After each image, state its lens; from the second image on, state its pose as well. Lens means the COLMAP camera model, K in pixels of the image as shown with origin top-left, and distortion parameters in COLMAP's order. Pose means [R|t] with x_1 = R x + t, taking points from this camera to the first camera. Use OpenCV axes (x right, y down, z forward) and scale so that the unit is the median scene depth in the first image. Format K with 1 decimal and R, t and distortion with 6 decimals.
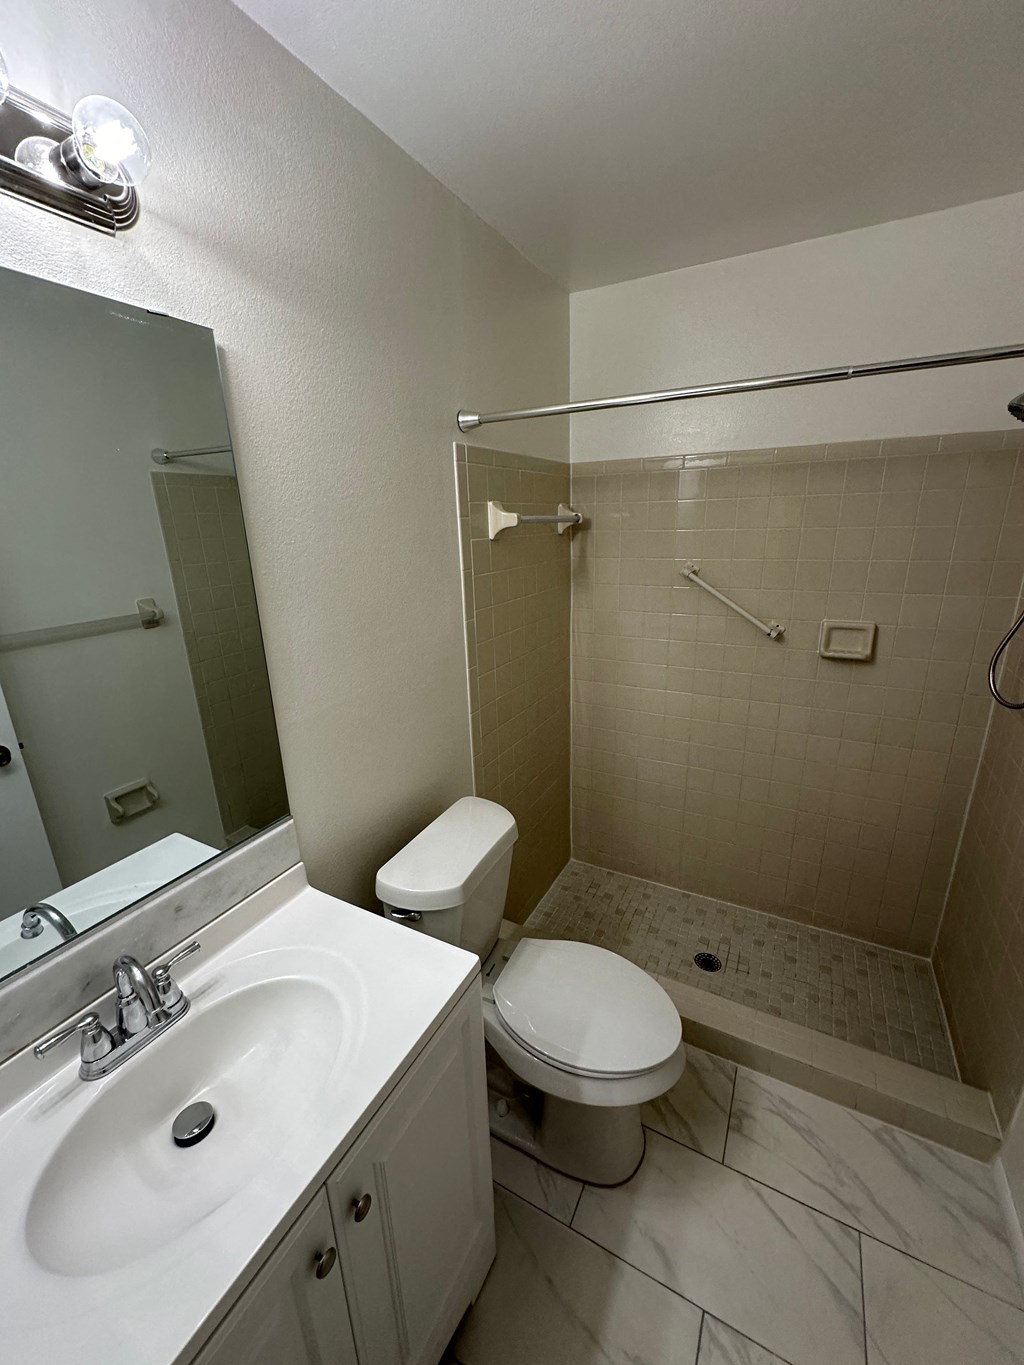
lens RADIAL K [[543.9, 0, 514.9], [0, 543.9, 679.7], [0, 0, 1]] dist [0.000253, 0.000044]
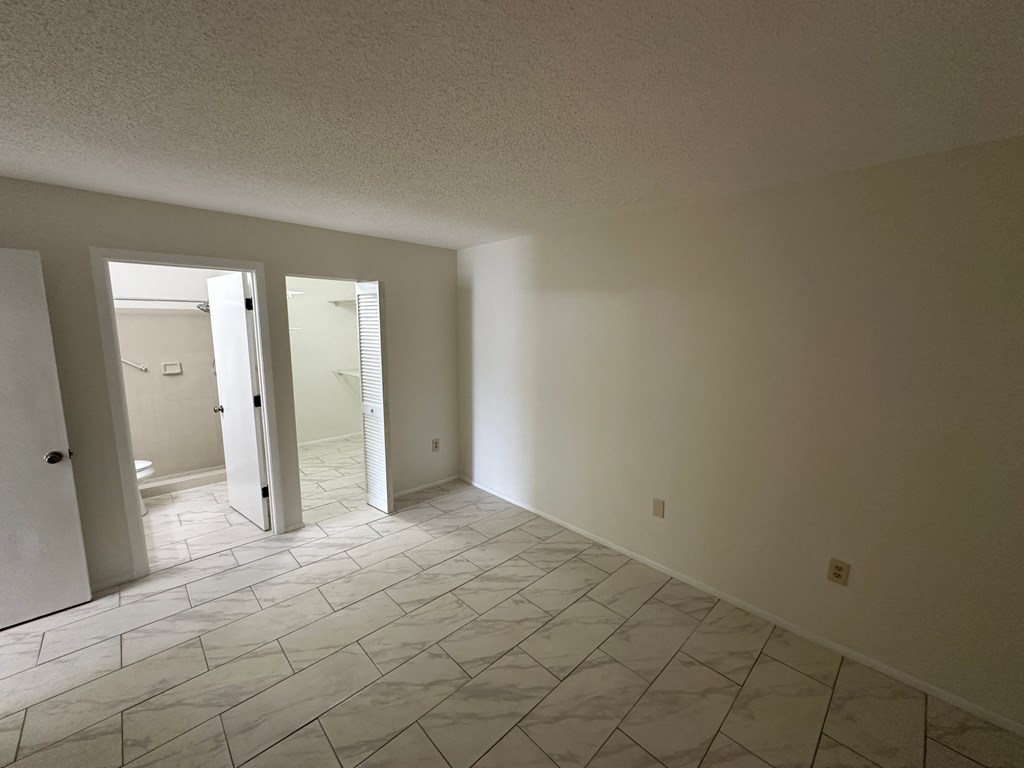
lens RADIAL K [[408.0, 0, 513.3], [0, 408.0, 382.1], [0, 0, 1]] dist [0.000253, 0.000044]
pose [[0.305050, -0.103735, 0.946670, -1.075448], [0.255203, 0.966597, 0.023684, 0.473007], [-0.917505, 0.234368, 0.321334, -1.621652]]
